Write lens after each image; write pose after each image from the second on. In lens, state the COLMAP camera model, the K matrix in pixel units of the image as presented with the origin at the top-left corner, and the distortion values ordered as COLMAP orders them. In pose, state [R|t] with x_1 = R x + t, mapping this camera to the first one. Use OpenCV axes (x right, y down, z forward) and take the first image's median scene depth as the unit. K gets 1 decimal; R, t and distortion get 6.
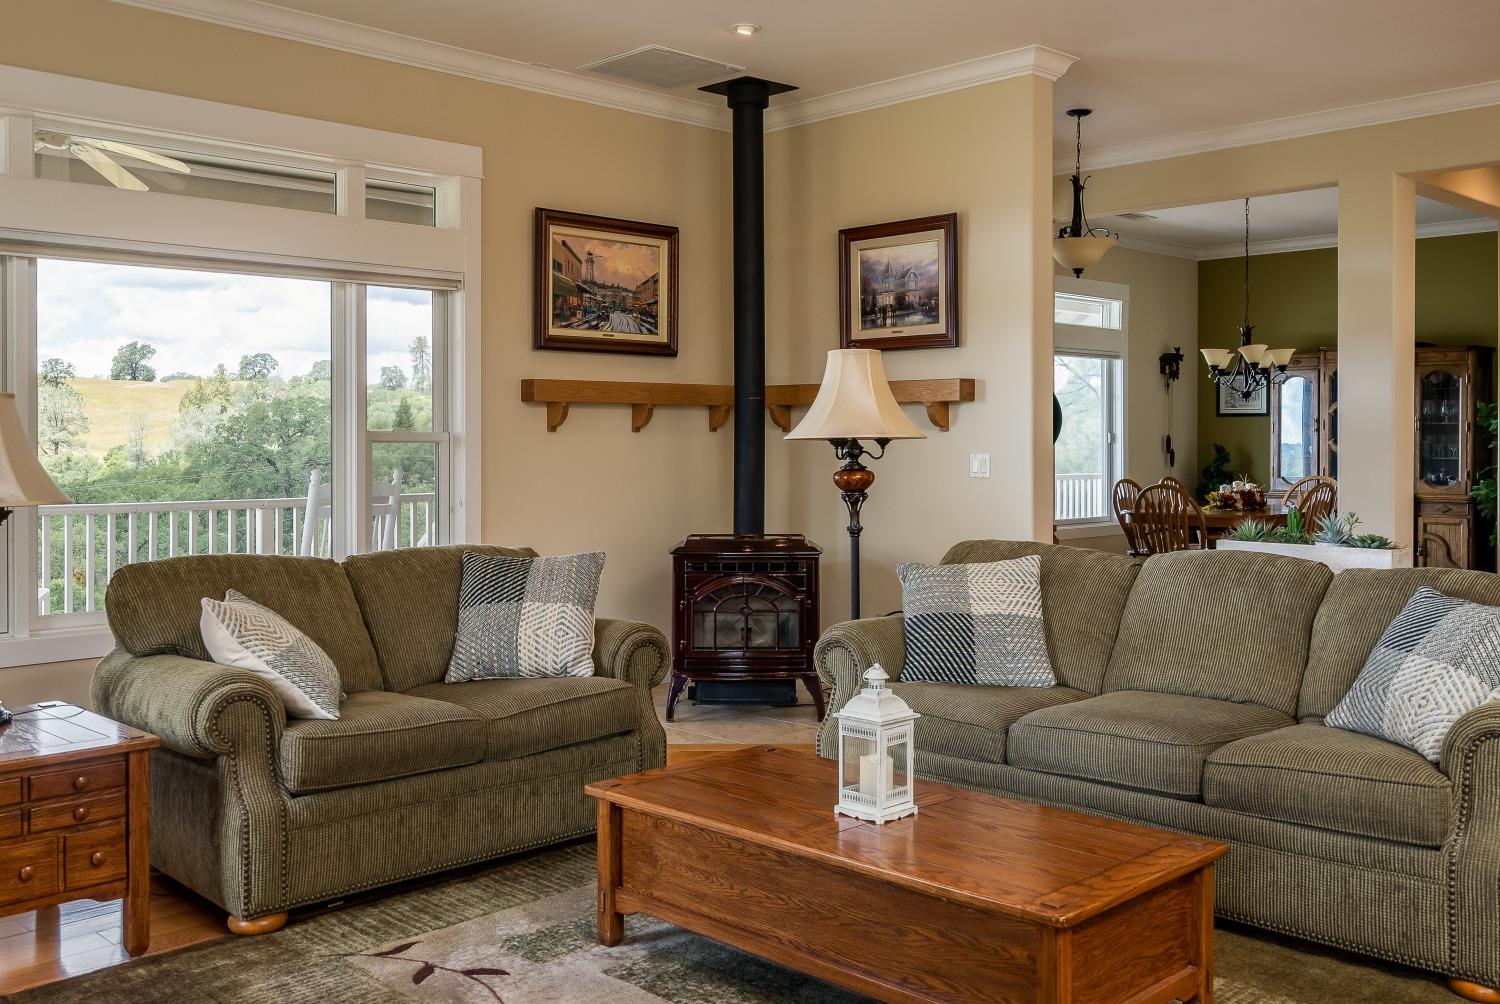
lens RADIAL K [[1403.4, 0, 748.4], [0, 1403.4, 431.2], [0, 0, 1]] dist [0.004938, -0.001160]
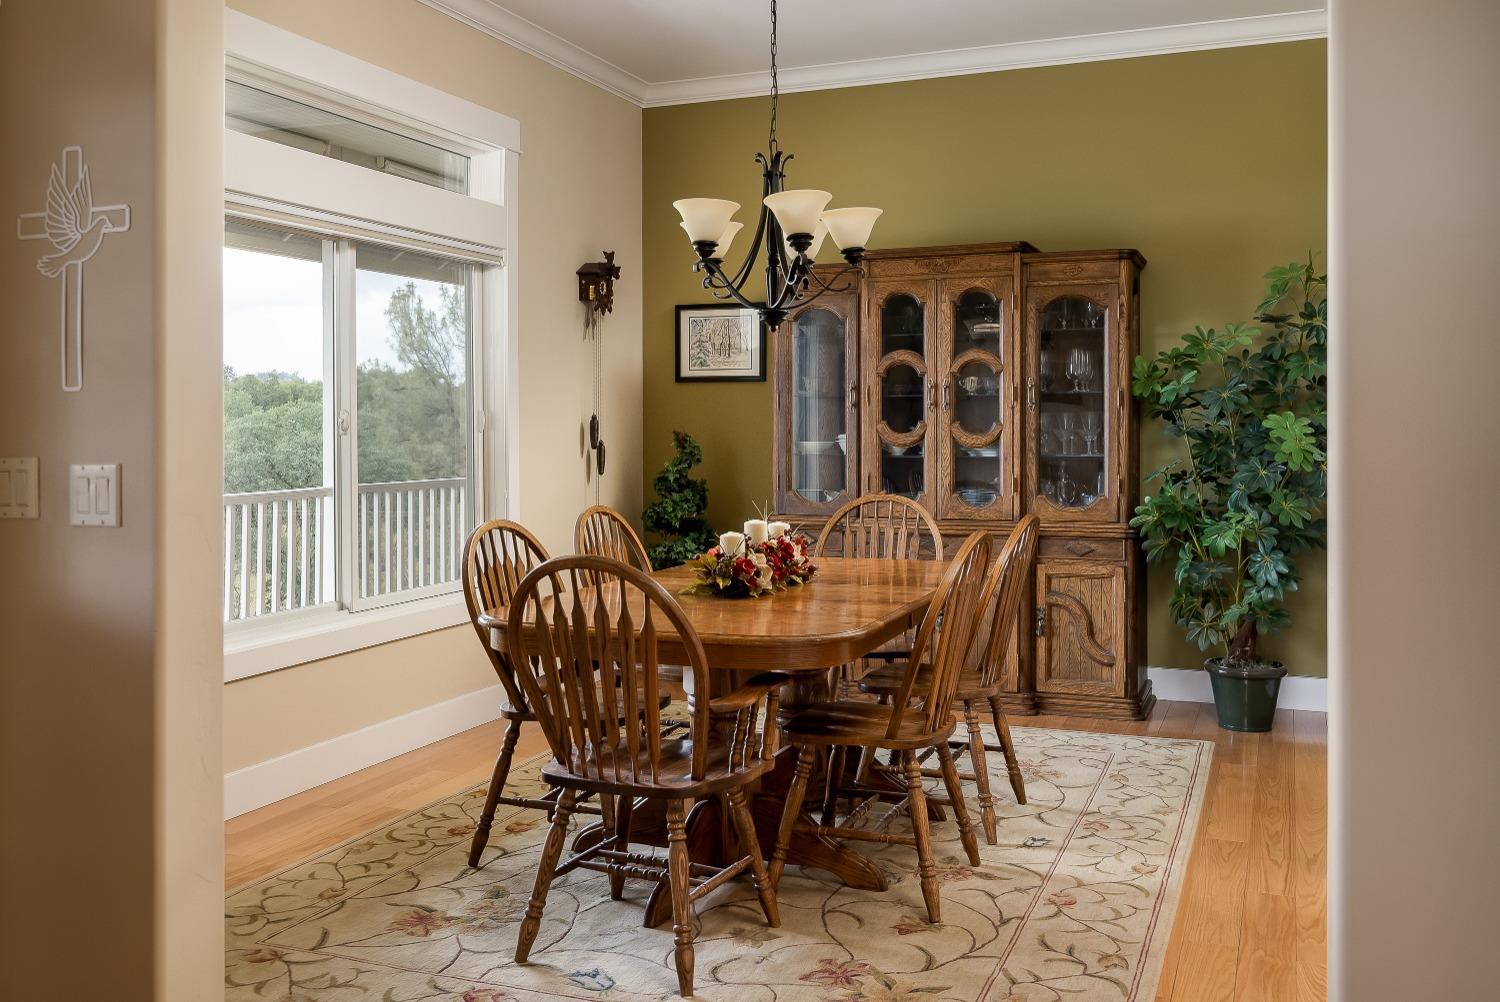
lens RADIAL K [[1324.1, 0, 750.0], [0, 1324.1, 501.0], [0, 0, 1]] dist [0.011265, 0.002495]
pose [[0.916256, -0.025567, 0.399777, 0.169634], [-0.000038, 0.997956, 0.063910, 0.003708], [-0.400594, -0.058573, 0.914382, 0.576926]]
